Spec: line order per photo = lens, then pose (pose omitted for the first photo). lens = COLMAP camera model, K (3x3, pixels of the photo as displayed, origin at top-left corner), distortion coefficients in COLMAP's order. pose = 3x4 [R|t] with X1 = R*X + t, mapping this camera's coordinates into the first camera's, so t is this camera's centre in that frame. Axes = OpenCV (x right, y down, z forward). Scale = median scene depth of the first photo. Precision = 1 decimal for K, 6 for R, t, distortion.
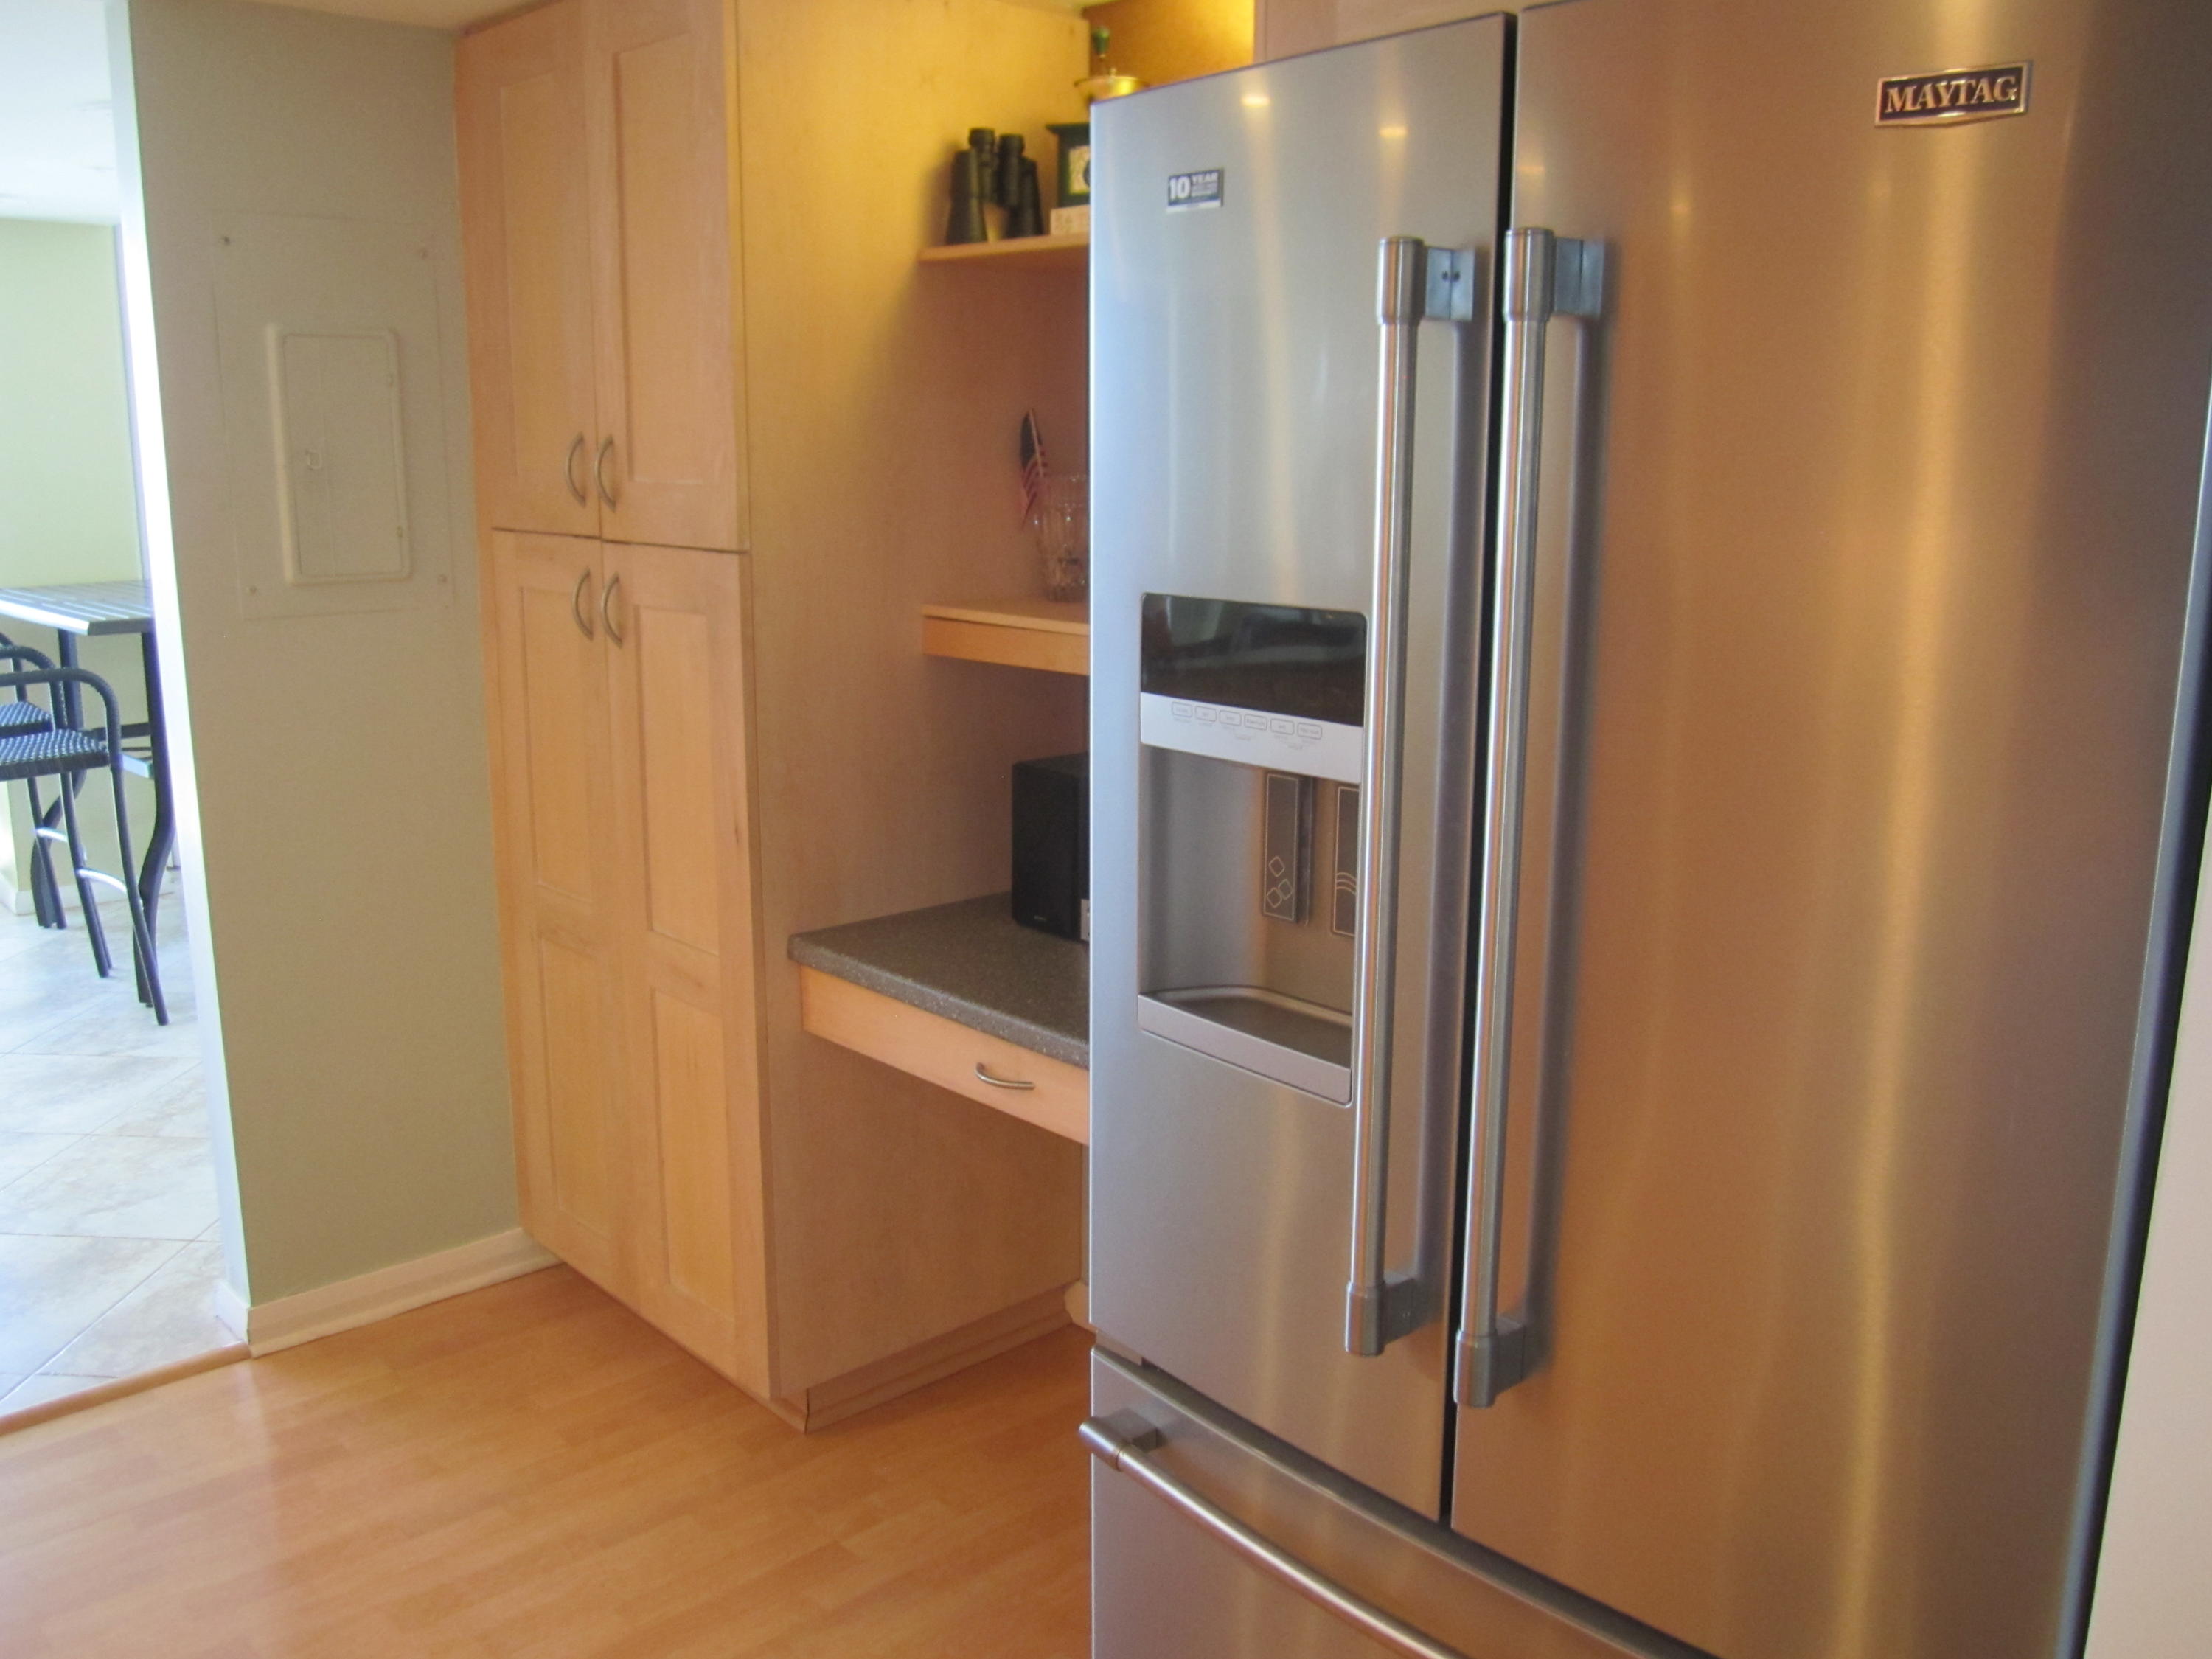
lens RADIAL K [[1856.7, 0, 1106.0], [0, 1856.7, 829.5], [0, 0, 1]] dist [-0.047587, 0.001195]
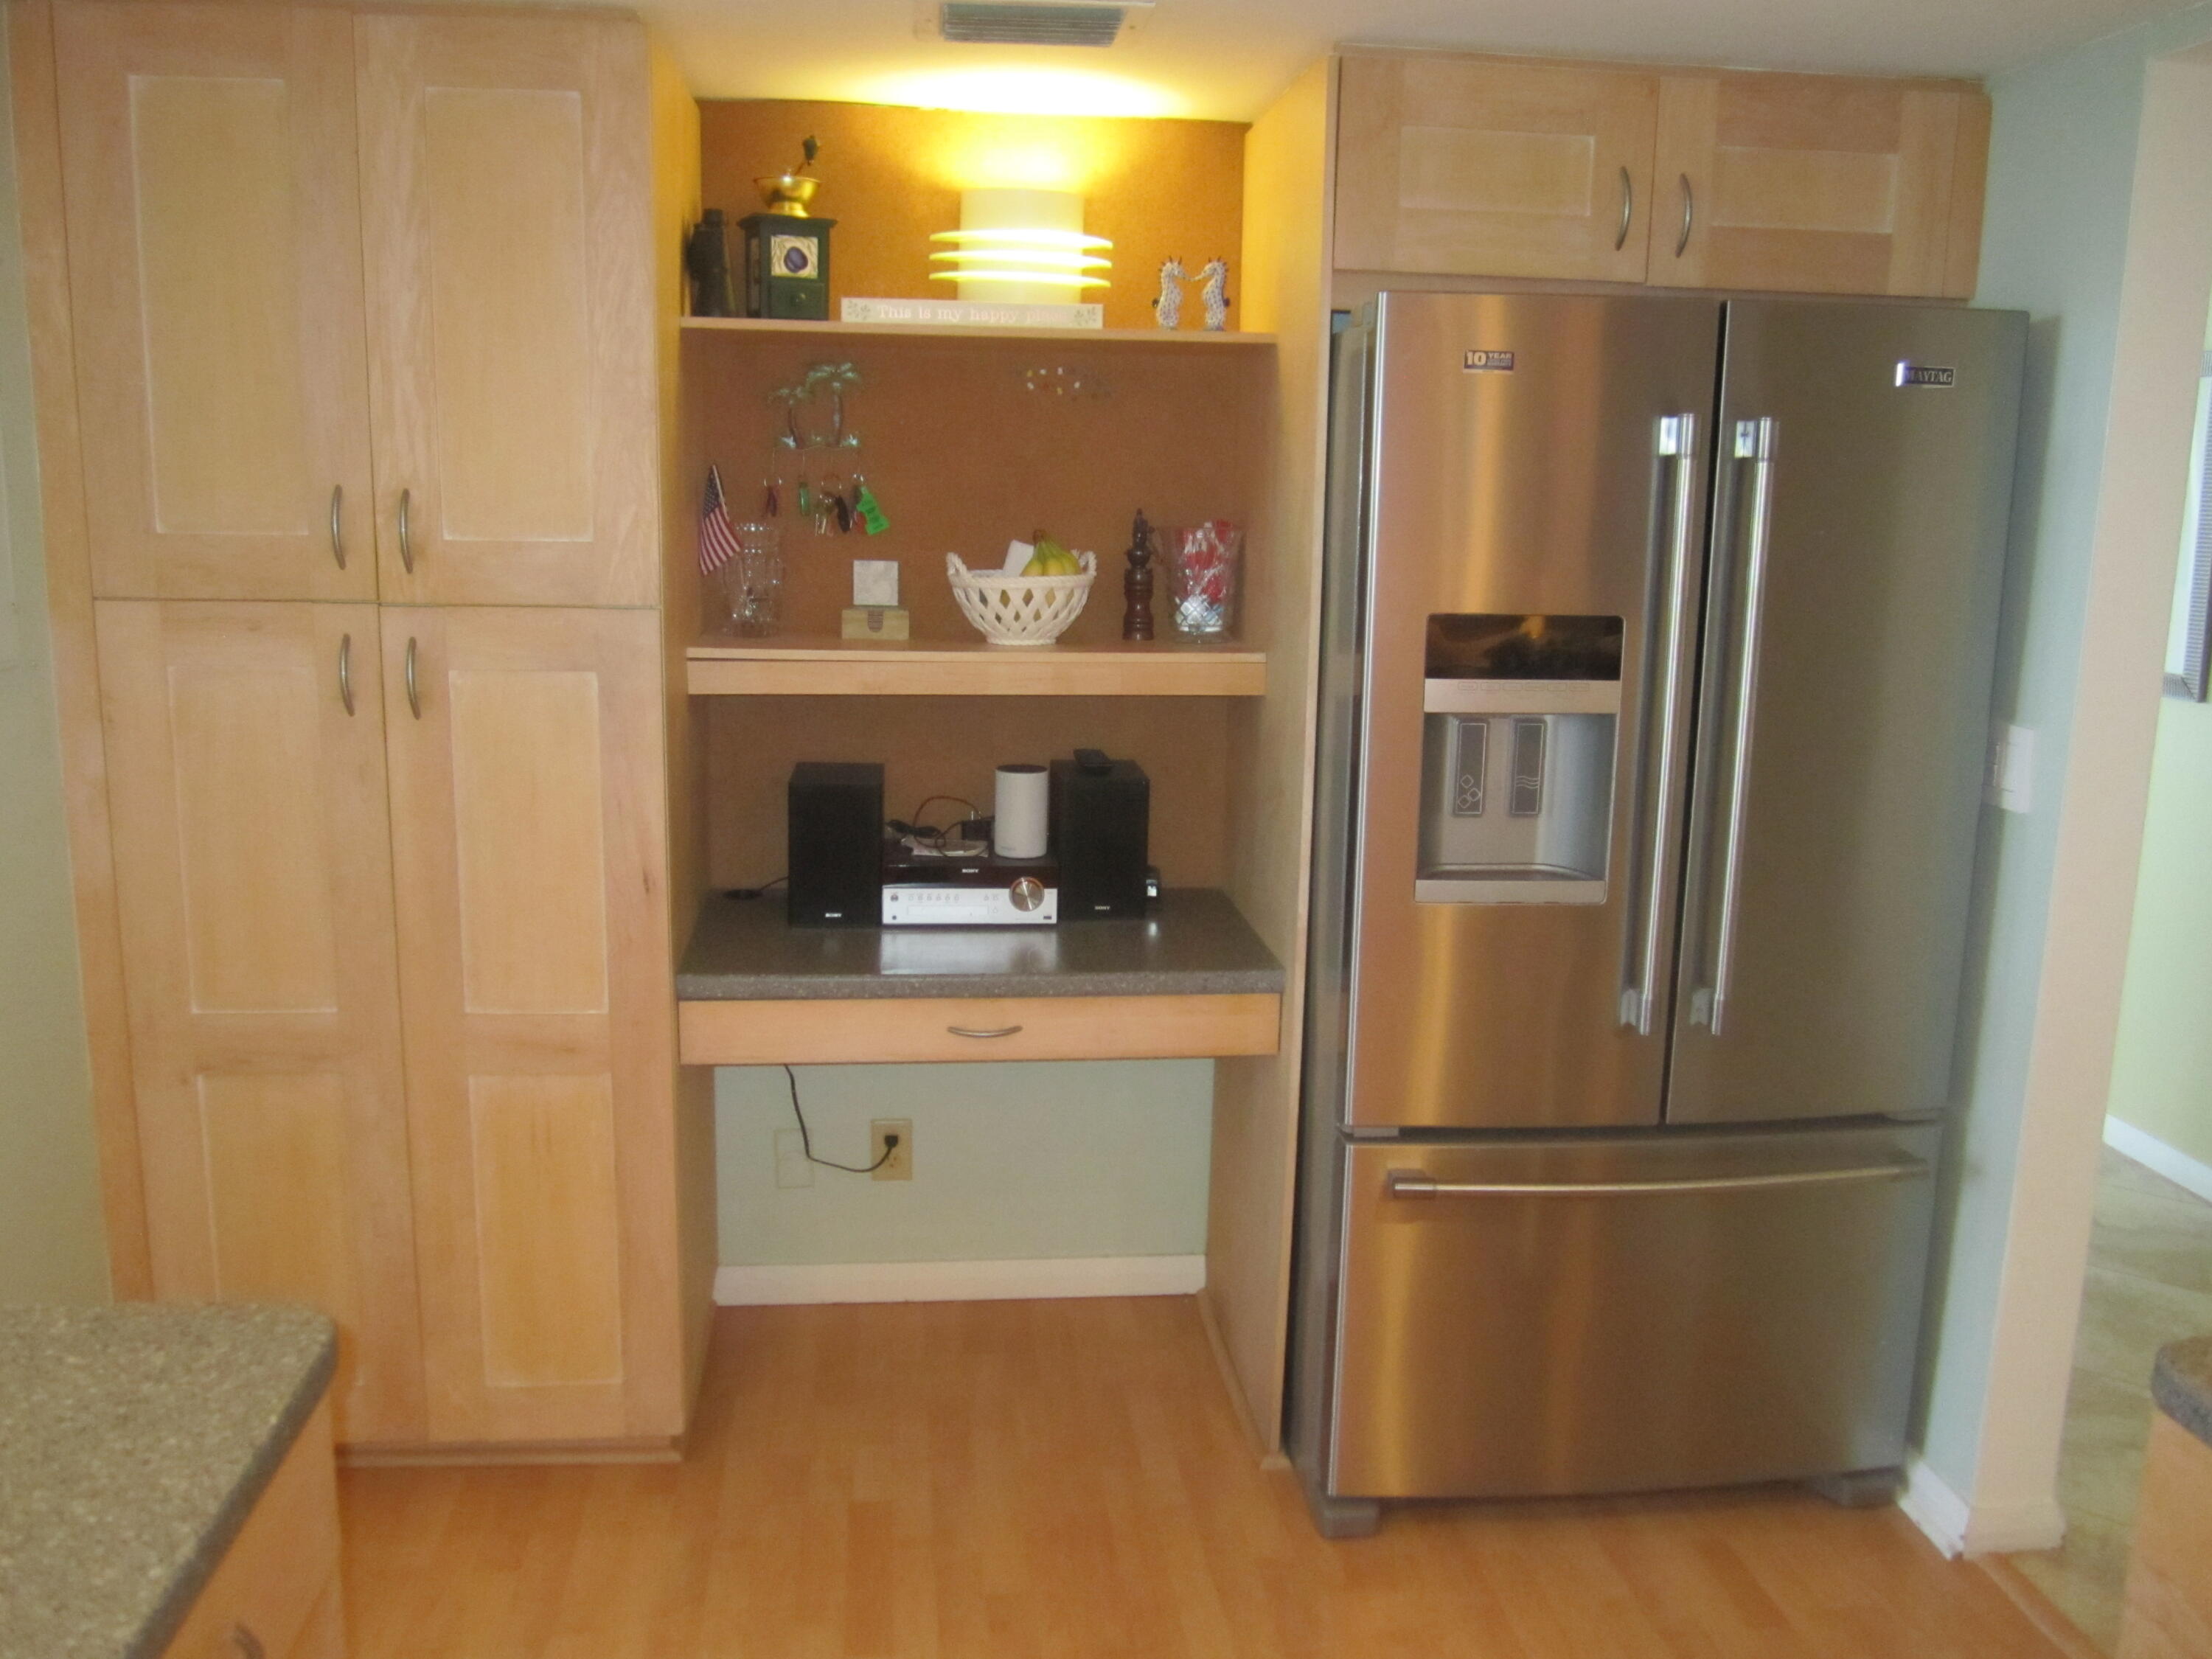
lens RADIAL K [[1856.7, 0, 1106.0], [0, 1856.7, 829.5], [0, 0, 1]] dist [-0.047587, 0.001195]
pose [[0.591074, -0.146758, 0.793154, -0.894969], [0.148338, 0.986316, 0.071954, -0.065473], [-0.792860, 0.075125, 0.604755, 0.192952]]
